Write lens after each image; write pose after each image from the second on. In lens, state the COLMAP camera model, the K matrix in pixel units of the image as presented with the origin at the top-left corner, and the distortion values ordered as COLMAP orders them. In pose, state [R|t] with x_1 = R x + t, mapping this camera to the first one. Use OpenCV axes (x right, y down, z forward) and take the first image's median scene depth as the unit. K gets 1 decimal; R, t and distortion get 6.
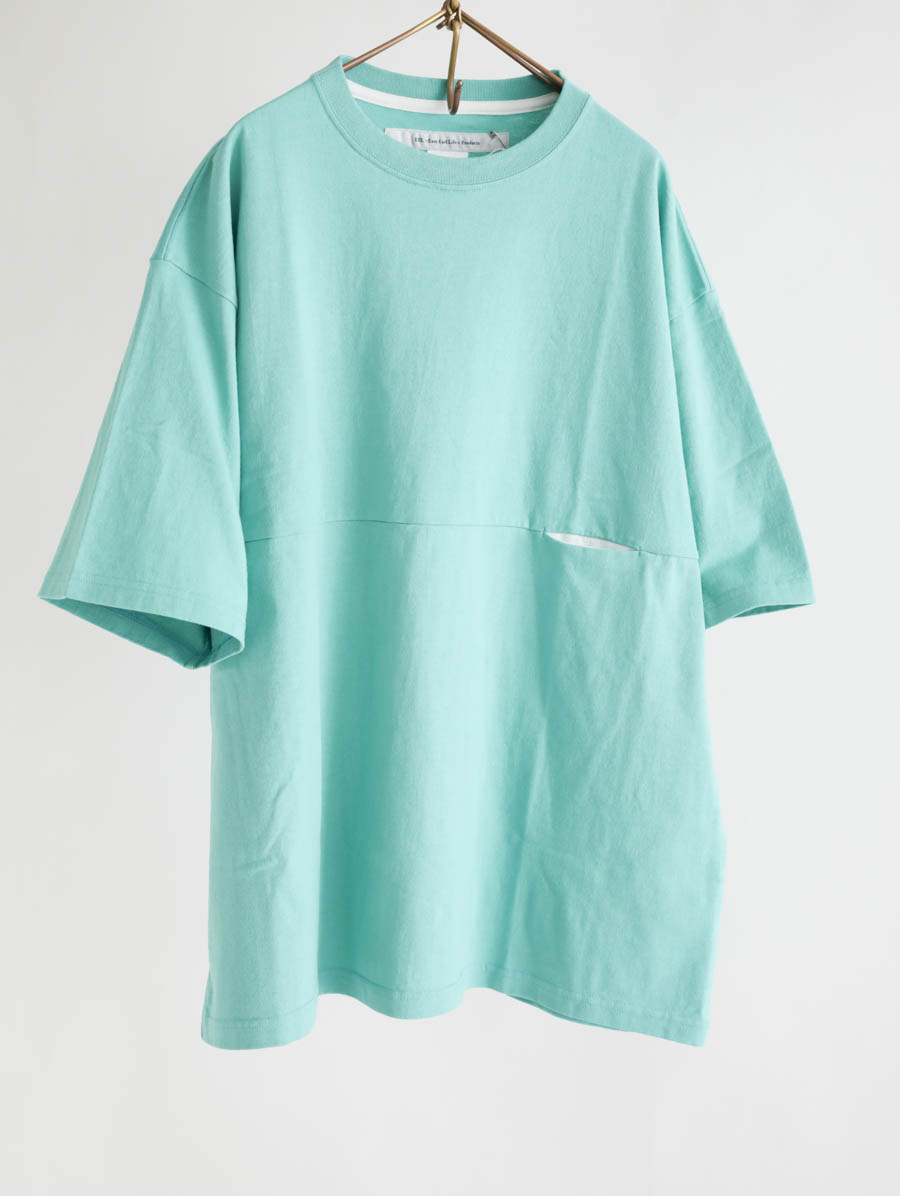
lens RADIAL K [[1635.5, 0, 450.0], [0, 1635.5, 598.0], [0, 0, 1]] dist [0.018309, 0.014099]
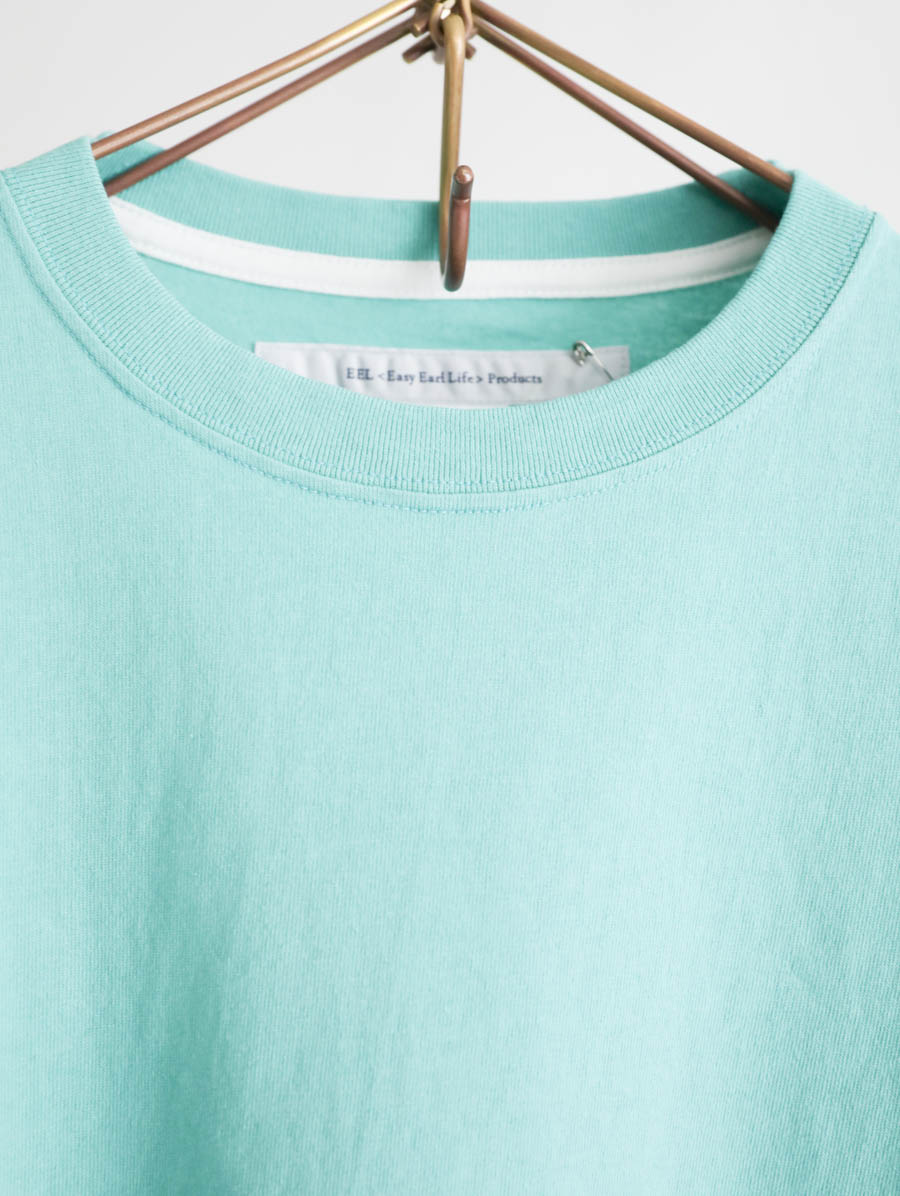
lens RADIAL K [[1635.5, 0, 450.0], [0, 1635.5, 598.0], [0, 0, 1]] dist [0.018309, 0.014099]
pose [[0.996789, -0.031379, -0.073670, 0.021418], [0.014253, 0.974857, -0.222373, -0.150885], [0.078796, 0.220609, 0.972174, 0.645800]]
